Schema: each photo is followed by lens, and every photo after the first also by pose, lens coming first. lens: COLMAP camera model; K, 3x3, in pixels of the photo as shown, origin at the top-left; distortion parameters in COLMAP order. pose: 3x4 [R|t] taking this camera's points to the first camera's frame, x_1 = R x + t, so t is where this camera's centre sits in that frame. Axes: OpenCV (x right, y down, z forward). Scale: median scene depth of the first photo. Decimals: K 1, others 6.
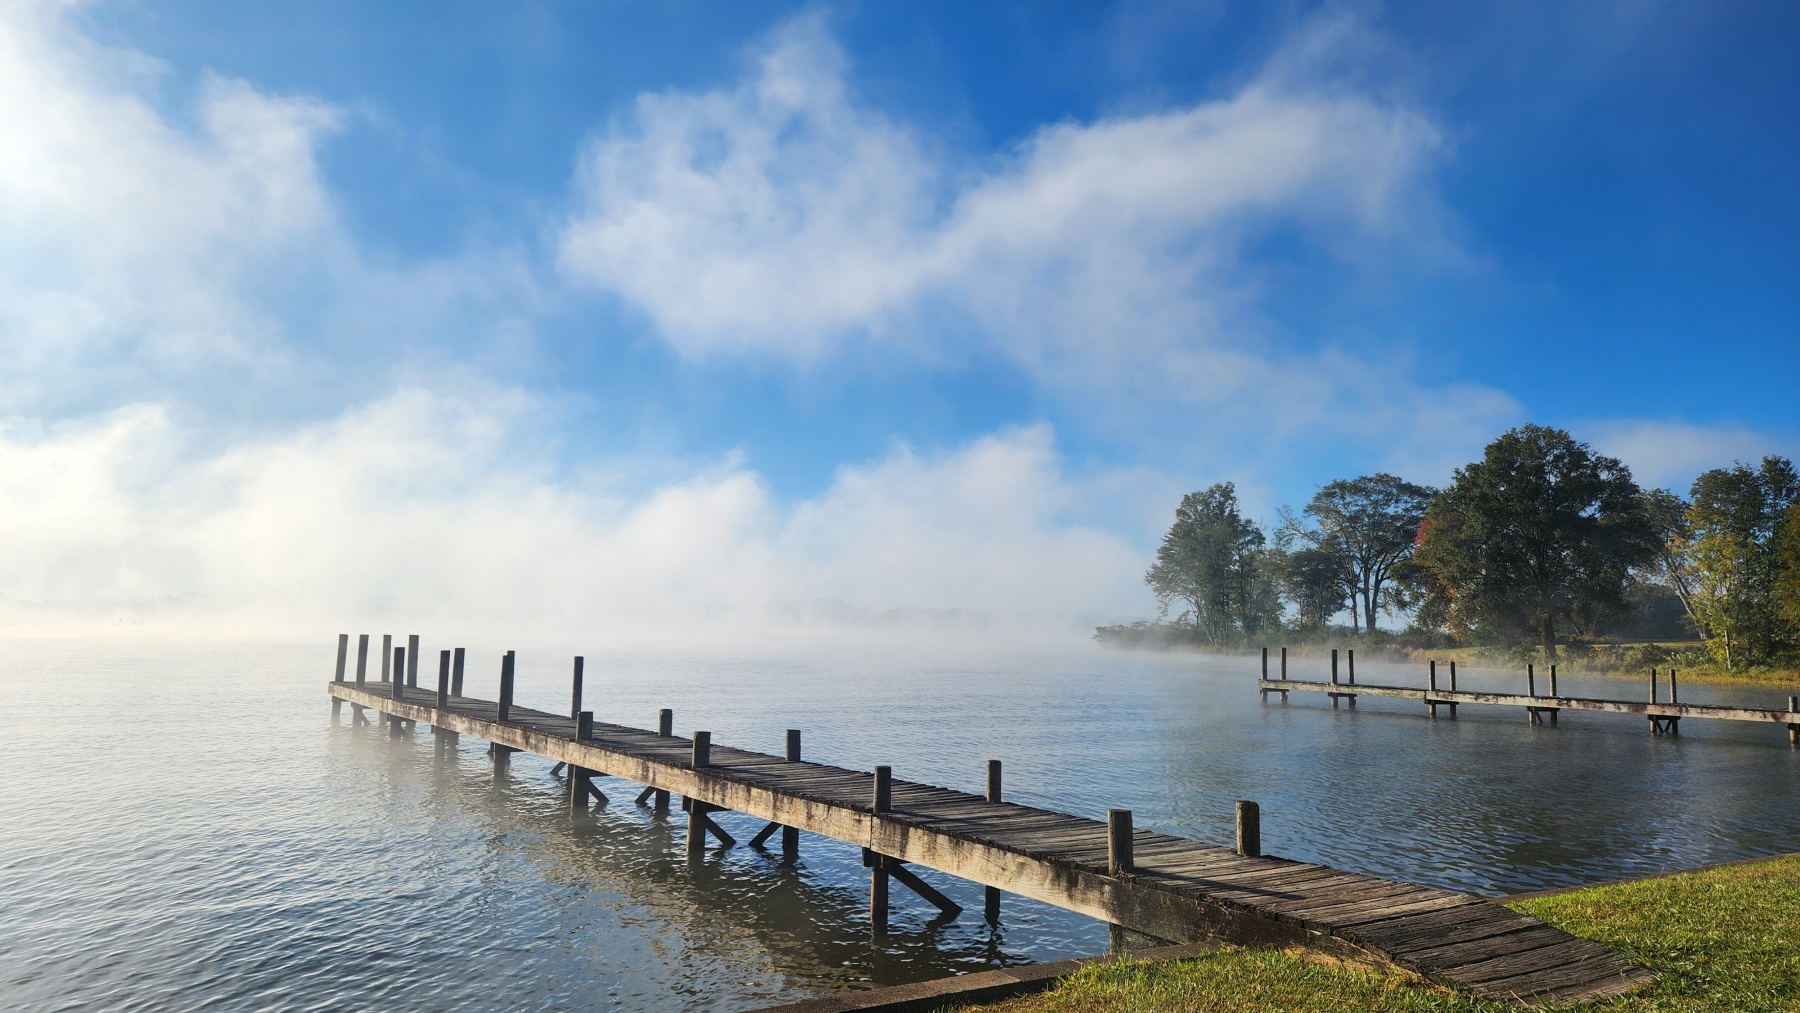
lens RADIAL K [[1182.5, 0, 888.4], [0, 1182.5, 510.1], [0, 0, 1]] dist [0.106956, -0.089397]
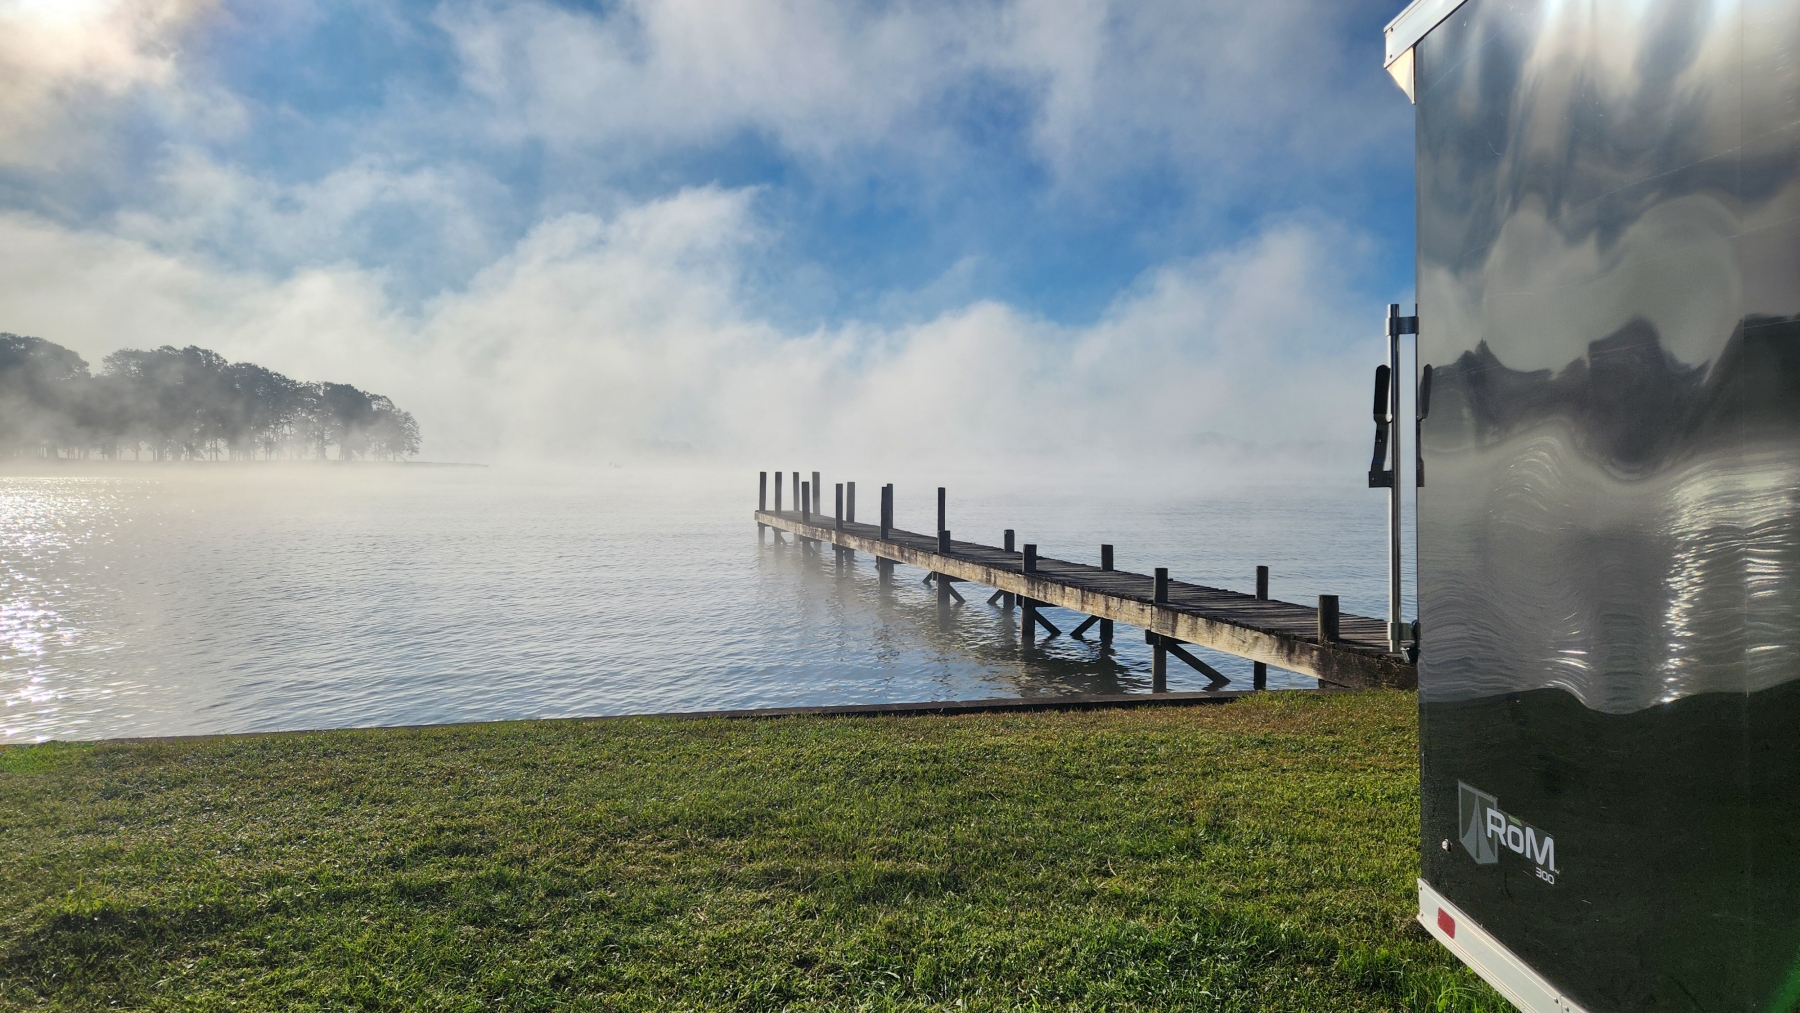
lens RADIAL K [[1182.5, 0, 888.4], [0, 1182.5, 510.1], [0, 0, 1]] dist [0.106956, -0.089397]
pose [[0.950551, -0.002052, -0.310563, 0.086324], [0.044170, 0.990706, 0.128646, -0.014936], [0.307413, -0.136002, 0.941807, -0.203243]]
